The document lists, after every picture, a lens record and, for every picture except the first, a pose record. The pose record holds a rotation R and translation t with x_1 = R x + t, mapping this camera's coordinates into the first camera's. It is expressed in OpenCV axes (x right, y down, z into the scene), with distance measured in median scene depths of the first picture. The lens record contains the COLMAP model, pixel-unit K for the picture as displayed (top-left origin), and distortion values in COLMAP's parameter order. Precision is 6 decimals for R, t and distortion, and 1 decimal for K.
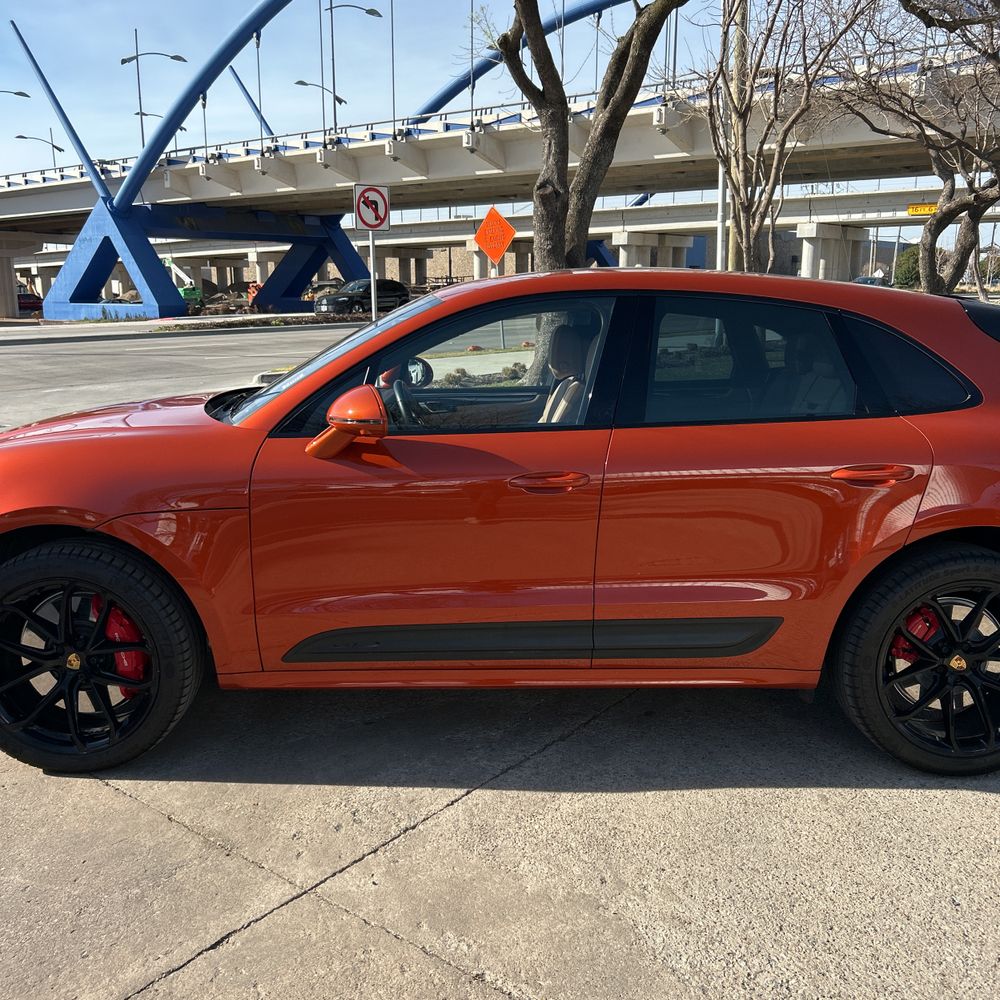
lens RADIAL K [[1015.1, 0, 488.3], [0, 1015.1, 504.3], [0, 0, 1]] dist [0.010954, 0.000000]
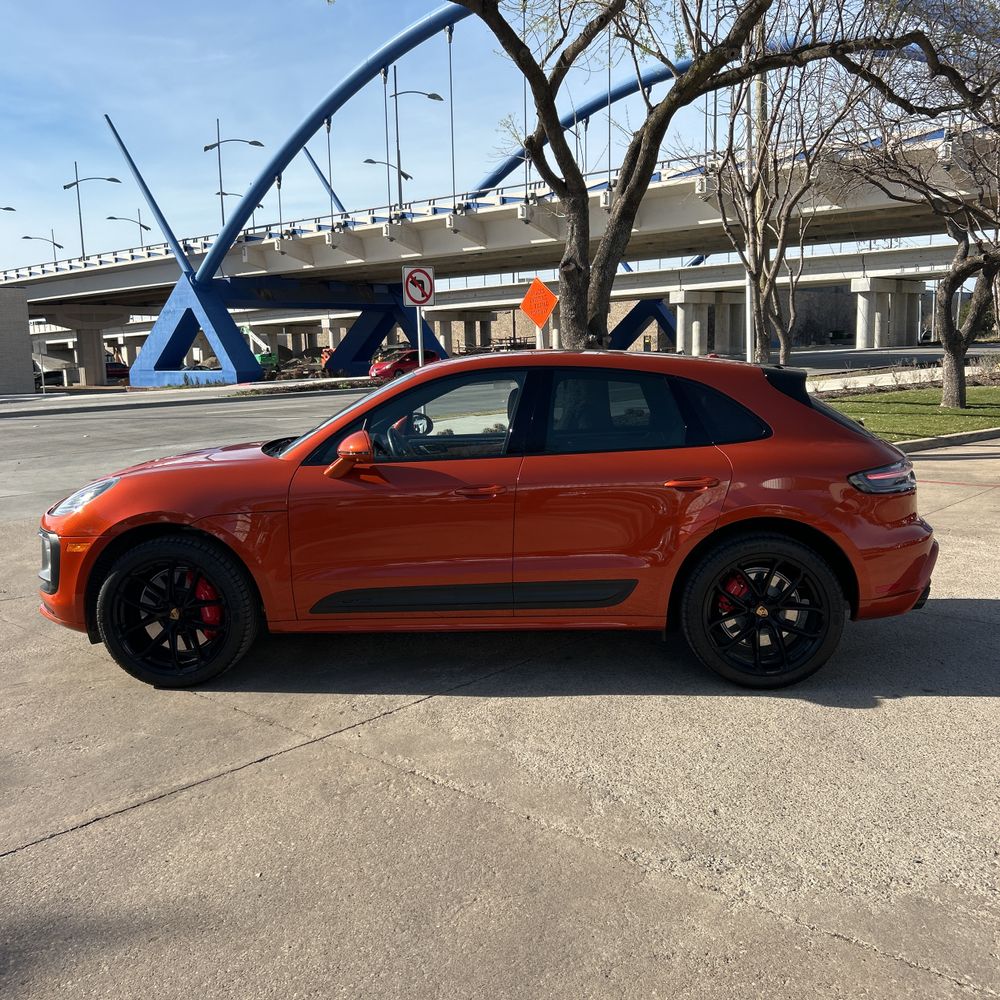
lens RADIAL K [[1015.1, 0, 499.0], [0, 1015.1, 496.5], [0, 0, 1]] dist [0.010954, 0.000000]
pose [[0.998129, -0.013654, -0.059594, 0.018960], [0.009831, 0.997902, -0.063990, 0.008889], [0.060343, 0.063284, 0.996170, -0.055419]]
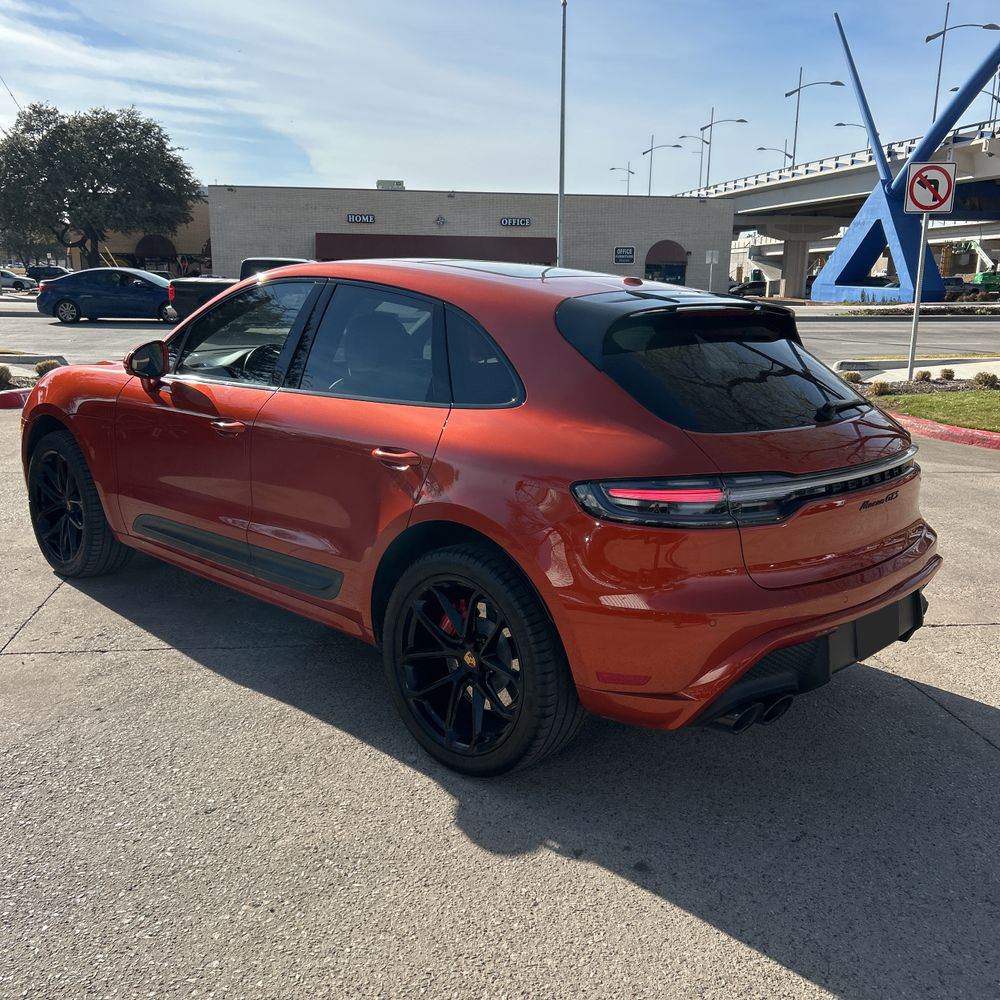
lens RADIAL K [[1015.1, 0, 487.4], [0, 1015.1, 506.3], [0, 0, 1]] dist [0.010954, 0.000000]
pose [[0.722015, 0.171022, -0.670408, 0.123525], [-0.159023, 0.984047, 0.079767, -0.008182], [0.673355, 0.049017, 0.737693, 0.030075]]
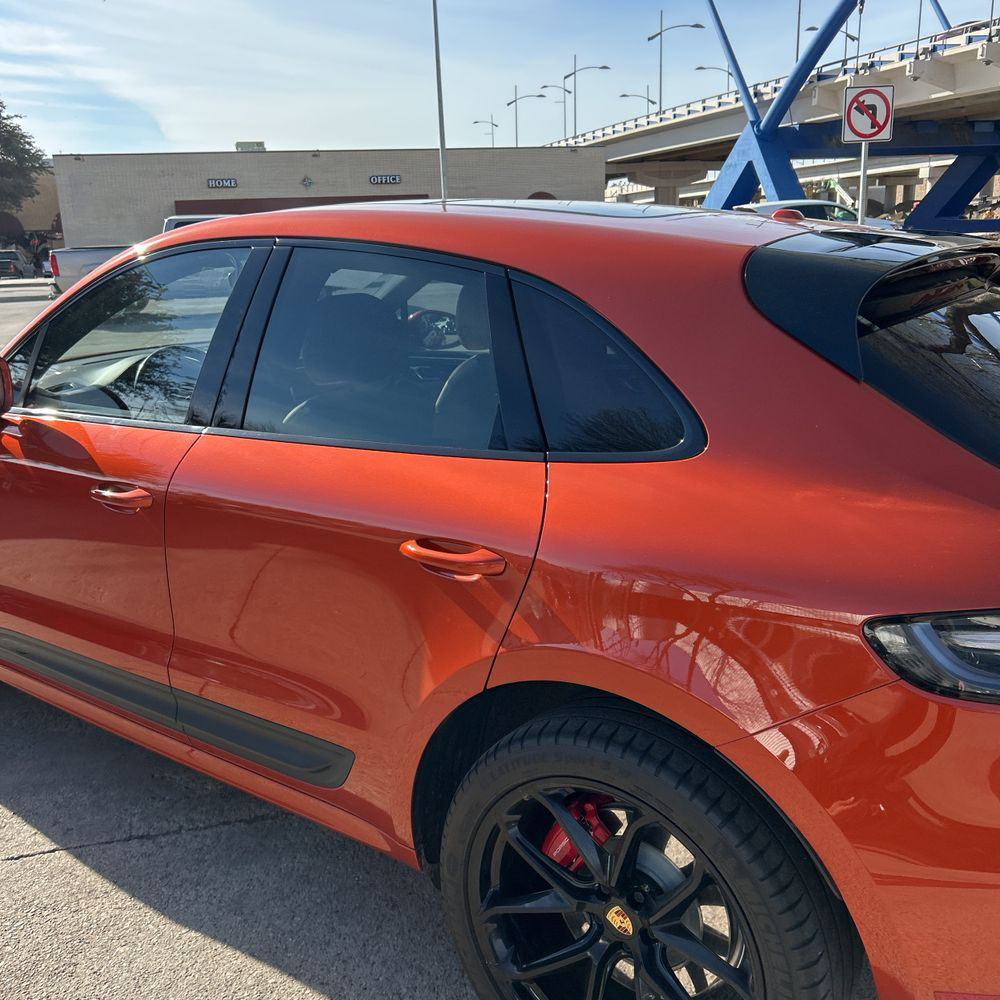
lens RADIAL K [[1015.1, 0, 482.5], [0, 1015.1, 490.6], [0, 0, 1]] dist [0.010954, 0.000000]
pose [[0.800979, 0.128066, -0.584834, 0.076792], [-0.092993, 0.991611, 0.089779, -0.012789], [0.591426, -0.017526, 0.806169, 0.057530]]
